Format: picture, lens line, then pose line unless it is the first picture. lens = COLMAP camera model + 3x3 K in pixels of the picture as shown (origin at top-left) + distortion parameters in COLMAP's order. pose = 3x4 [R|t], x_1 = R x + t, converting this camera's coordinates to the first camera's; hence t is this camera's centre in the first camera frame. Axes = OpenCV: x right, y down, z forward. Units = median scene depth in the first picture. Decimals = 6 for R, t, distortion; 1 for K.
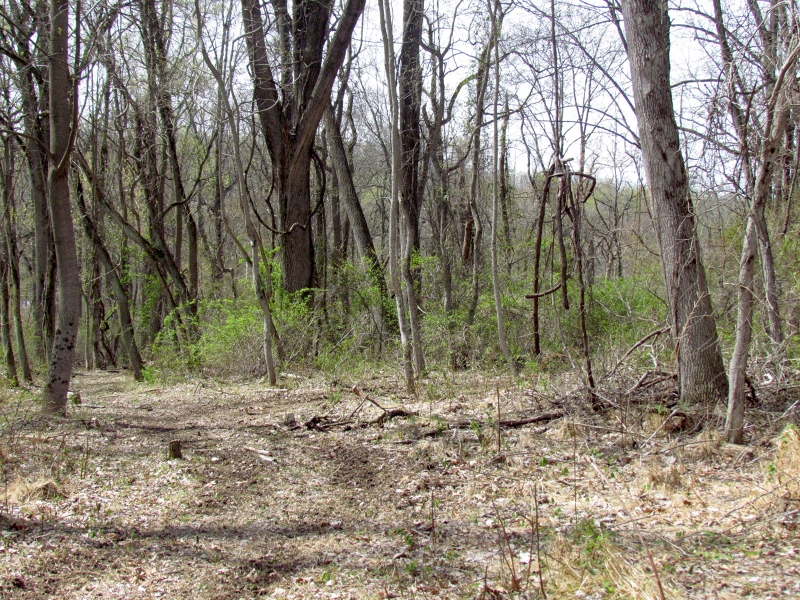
lens RADIAL K [[1279.0, 0, 400.6], [0, 1279.0, 300.1], [0, 0, 1]] dist [-0.017027, 0.000000]
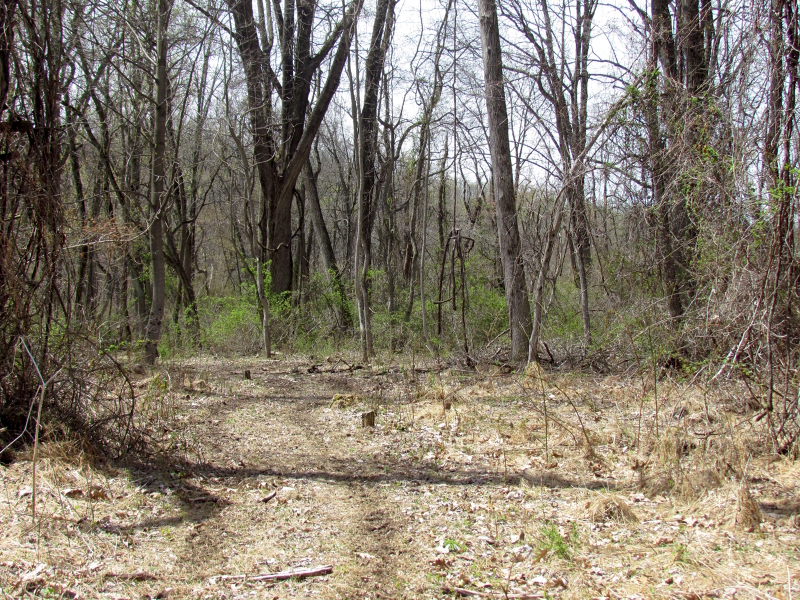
lens RADIAL K [[1279.0, 0, 400.4], [0, 1279.0, 300.3], [0, 0, 1]] dist [-0.017027, 0.000000]
pose [[0.998298, 0.038489, 0.043823, -0.012763], [-0.038335, 0.999255, -0.004355, 0.001470], [-0.043958, 0.002668, 0.999030, -0.351911]]
